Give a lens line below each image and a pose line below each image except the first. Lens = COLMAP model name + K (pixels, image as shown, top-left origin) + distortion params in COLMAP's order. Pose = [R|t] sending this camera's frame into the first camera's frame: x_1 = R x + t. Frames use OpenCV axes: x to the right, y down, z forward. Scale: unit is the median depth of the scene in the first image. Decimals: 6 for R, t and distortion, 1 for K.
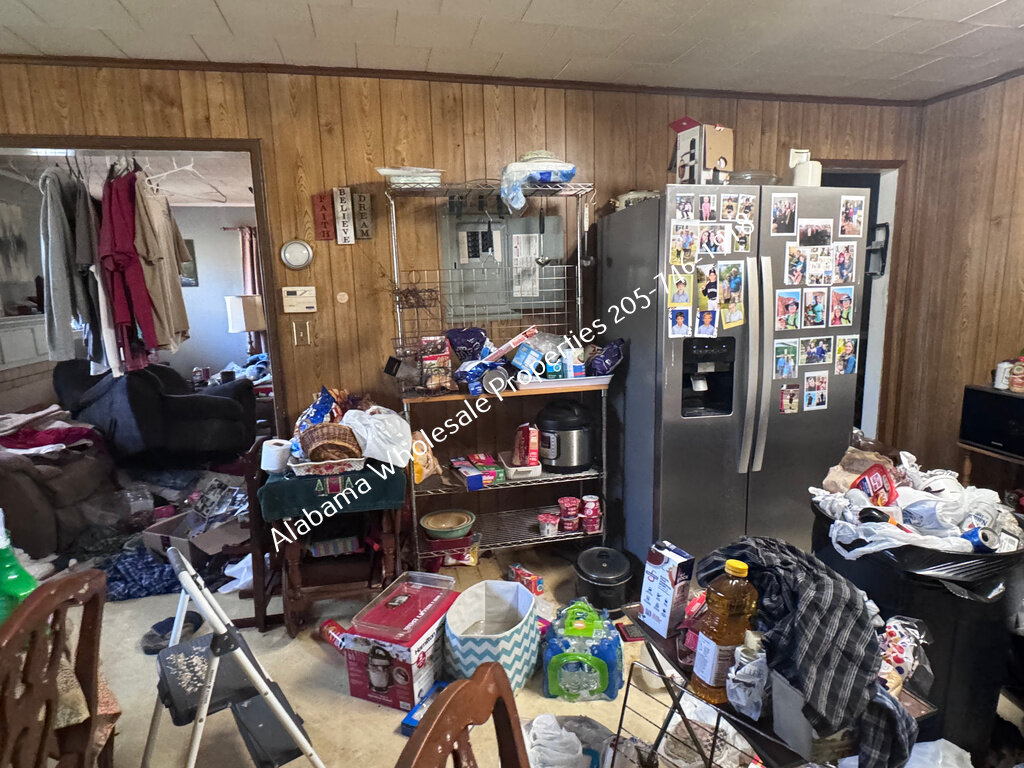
lens RADIAL K [[583.5, 0, 511.4], [0, 583.5, 387.1], [0, 0, 1]] dist [-0.002810, 0.001251]
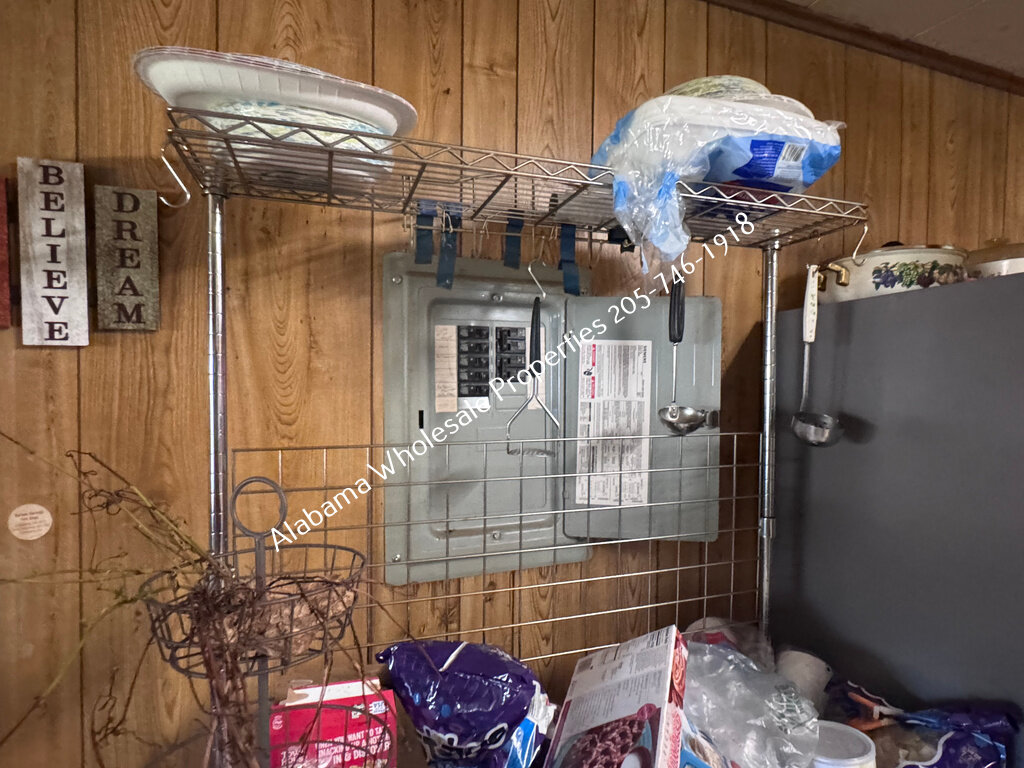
lens RADIAL K [[583.5, 0, 514.7], [0, 583.5, 385.9], [0, 0, 1]] dist [-0.002810, 0.001251]
pose [[0.992445, 0.038857, 0.116376, -0.083807], [-0.020250, 0.987392, -0.156995, -0.178960], [-0.121009, 0.153452, 0.980719, 0.667713]]
